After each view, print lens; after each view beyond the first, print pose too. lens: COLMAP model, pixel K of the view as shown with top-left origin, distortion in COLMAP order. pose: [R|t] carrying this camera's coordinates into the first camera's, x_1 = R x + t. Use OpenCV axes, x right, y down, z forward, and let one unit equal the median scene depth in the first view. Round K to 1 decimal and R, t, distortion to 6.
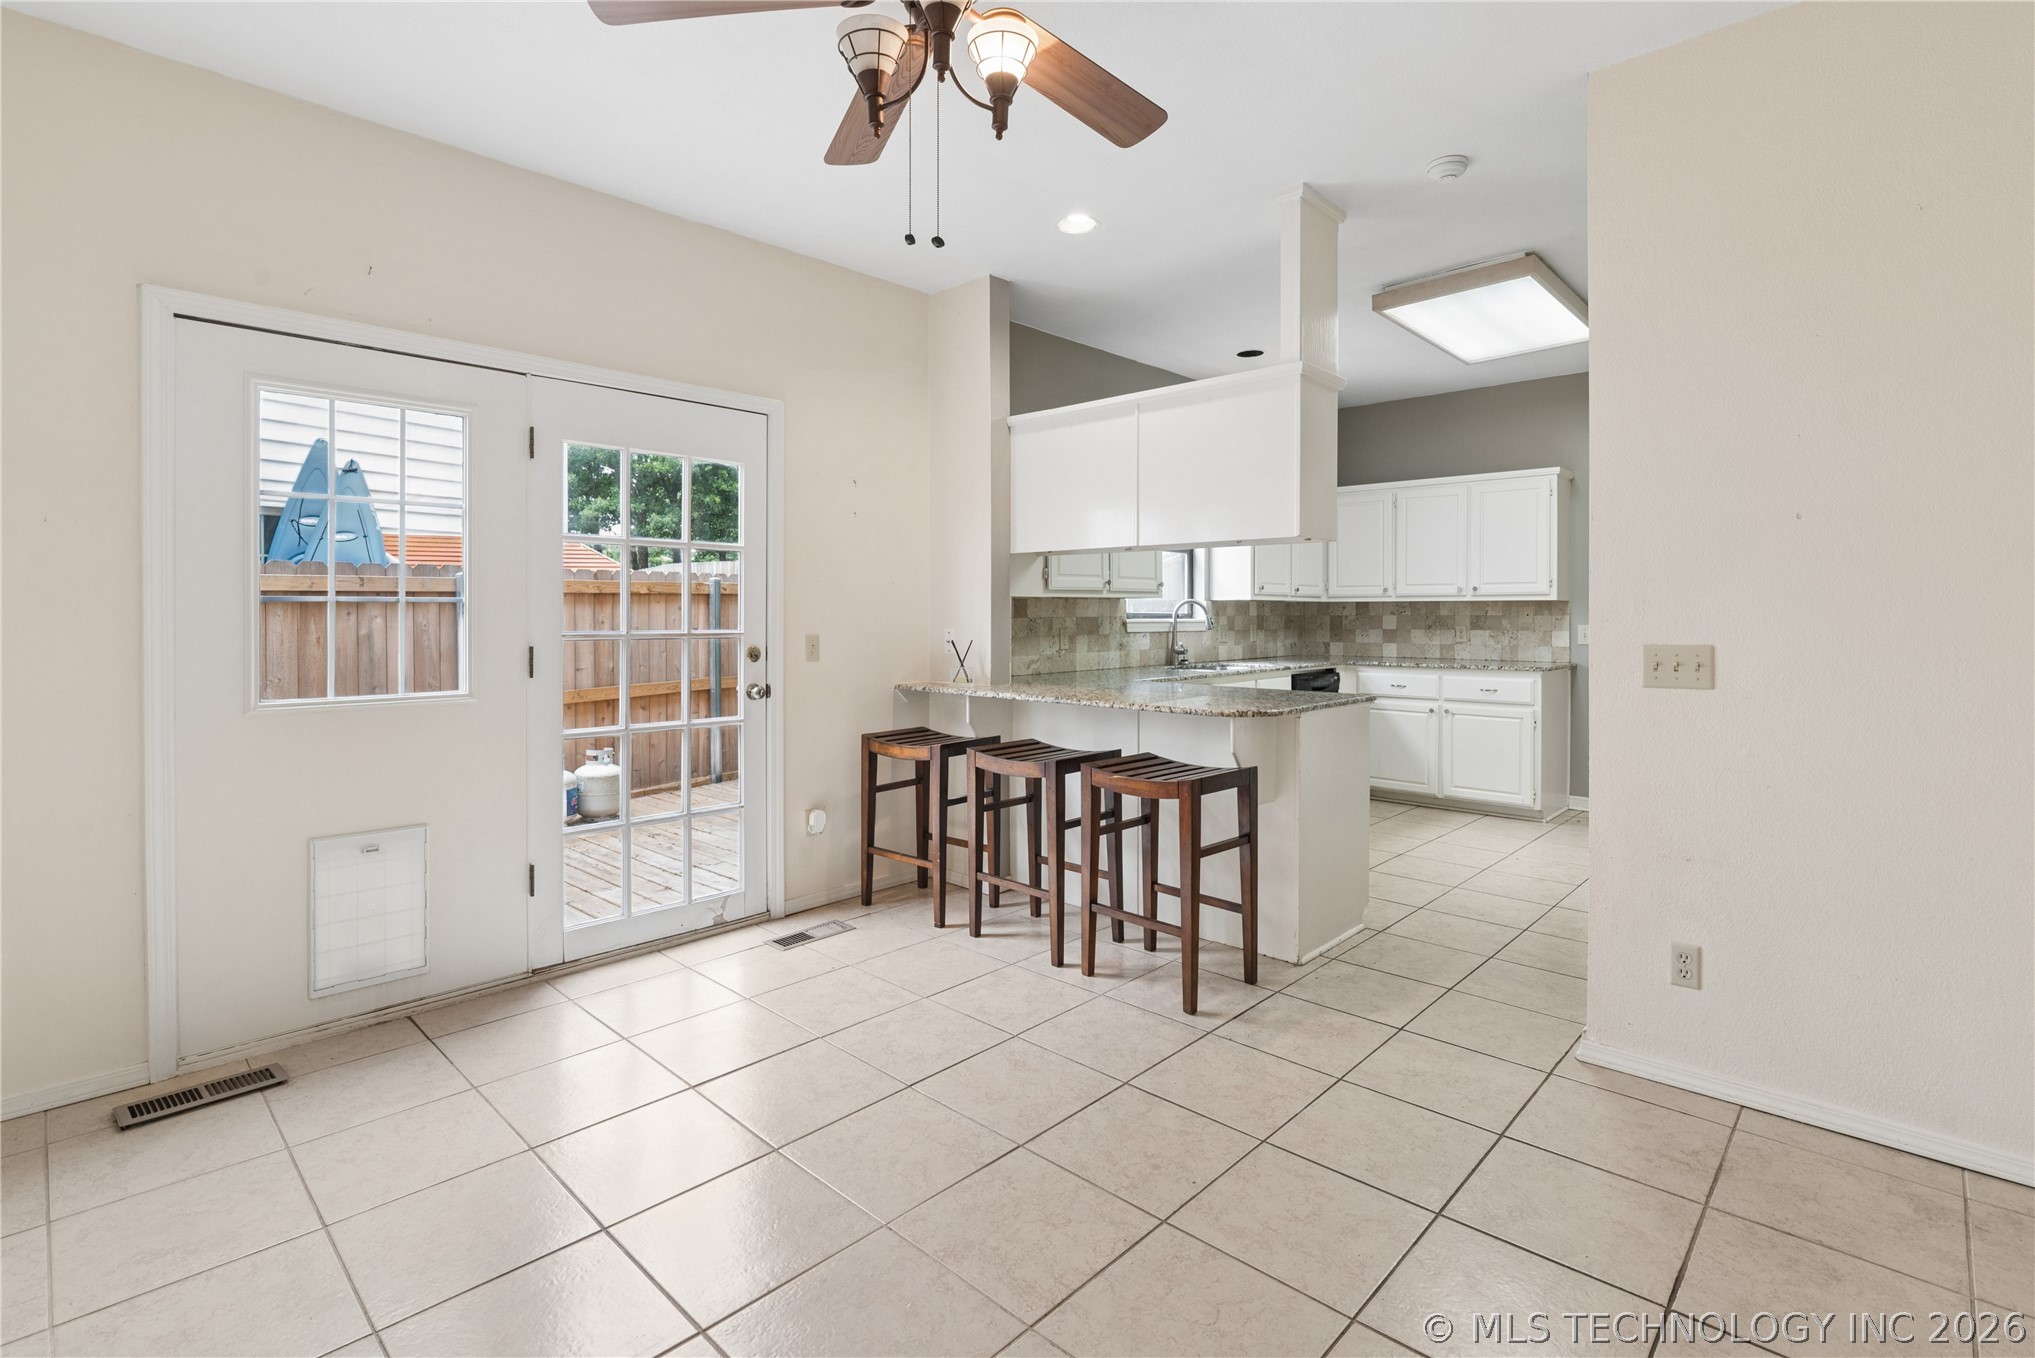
lens RADIAL K [[958.6, 0, 1014.5], [0, 958.6, 602.2], [0, 0, 1]] dist [-0.019294, -0.000149]
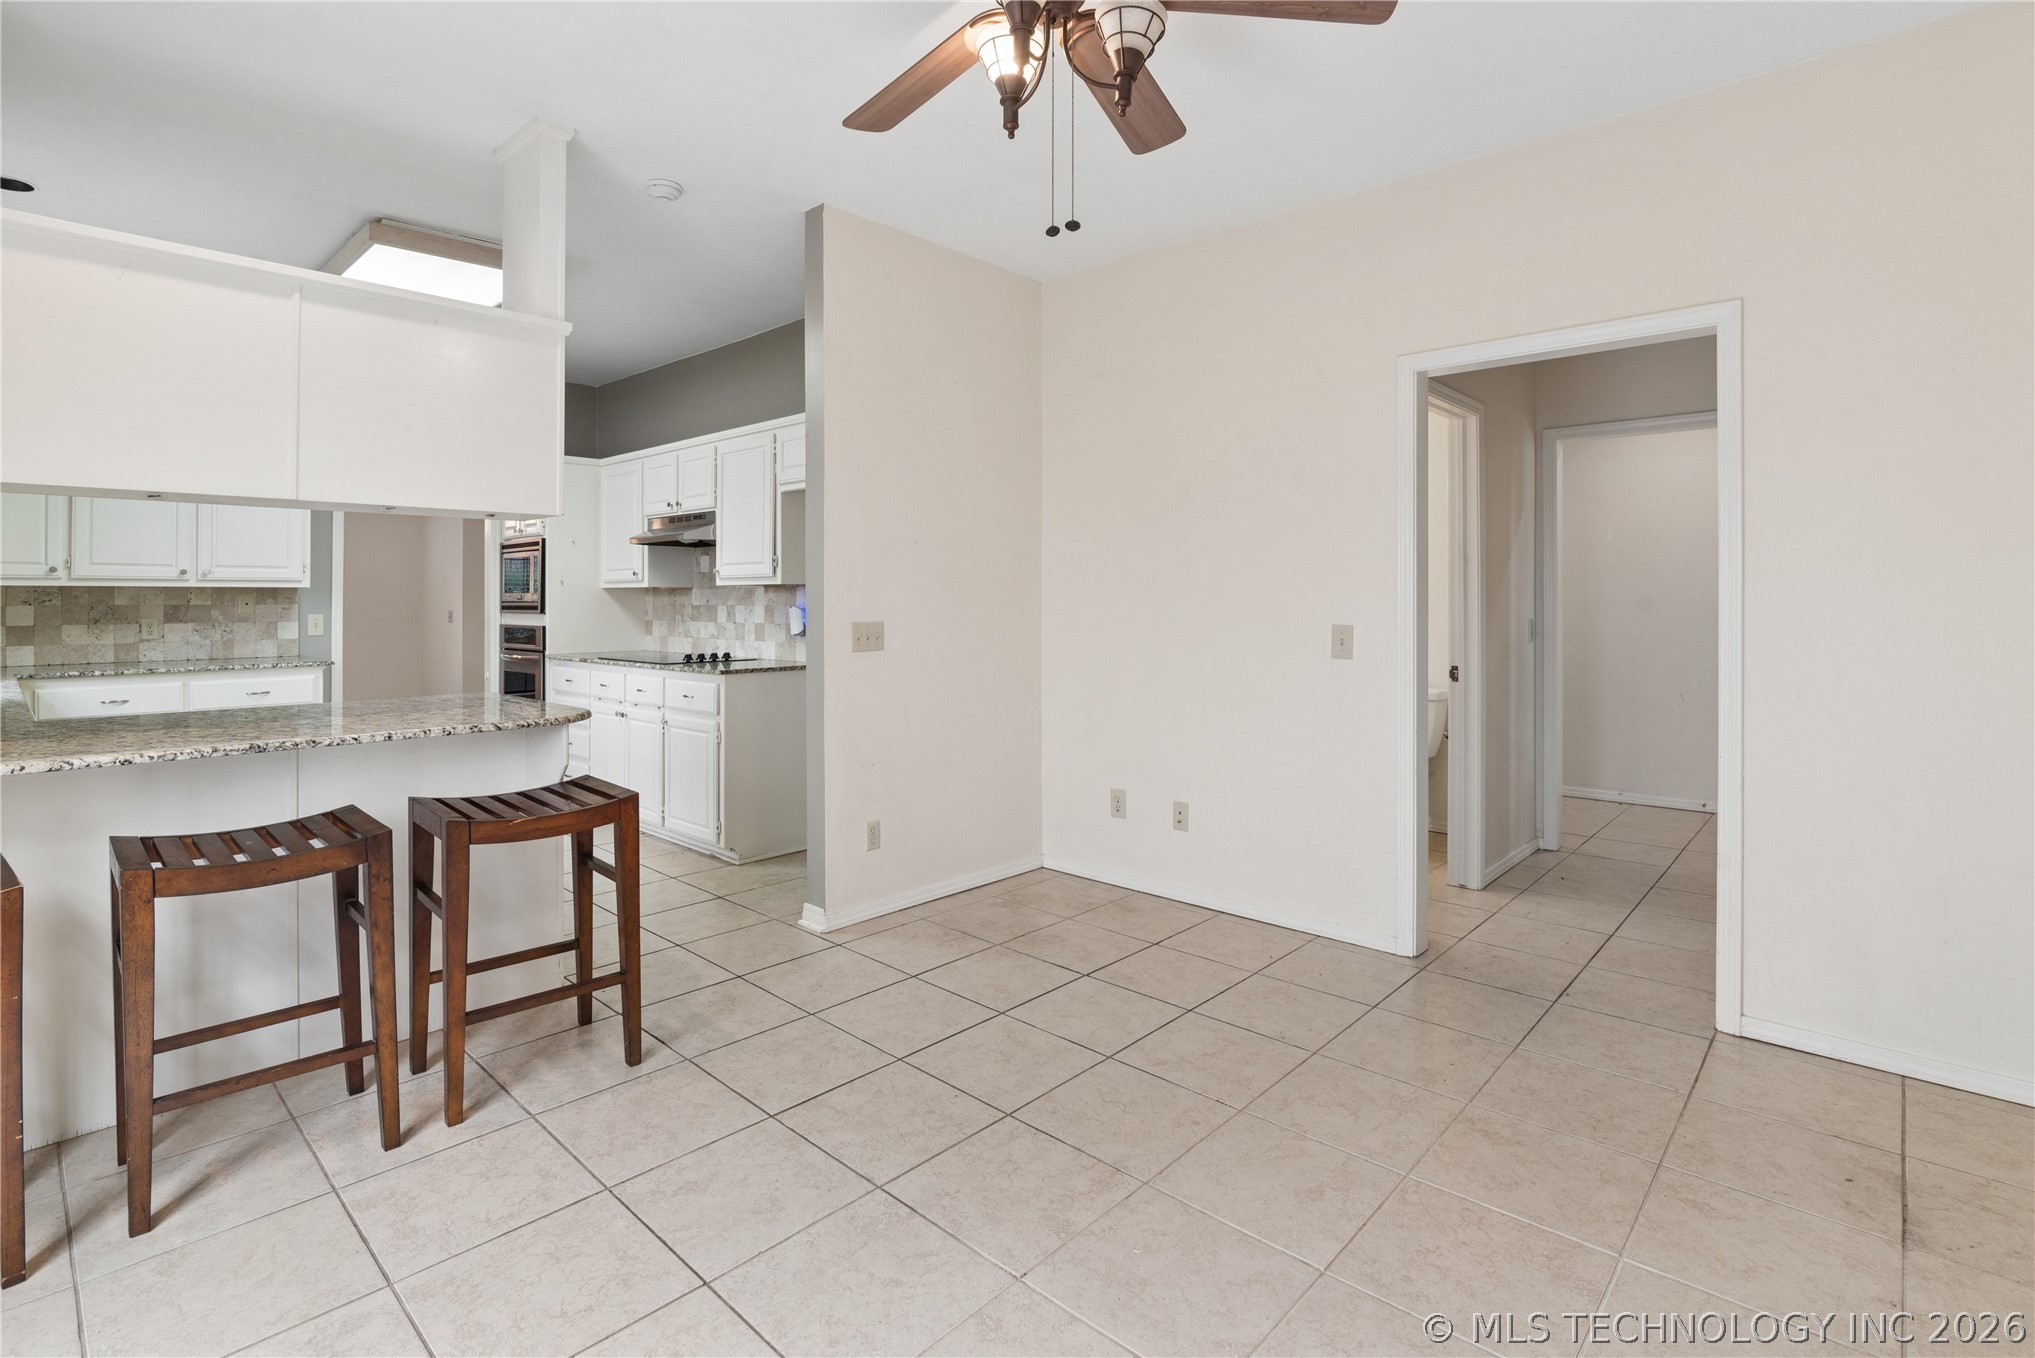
lens RADIAL K [[958.6, 0, 1014.5], [0, 958.6, 602.2], [0, 0, 1]] dist [-0.019294, -0.000149]
pose [[-0.010308, -0.003280, 0.999941, -0.543039], [-0.008968, 0.999955, 0.003188, 0.004594], [-0.999907, -0.008935, -0.010337, 0.533239]]
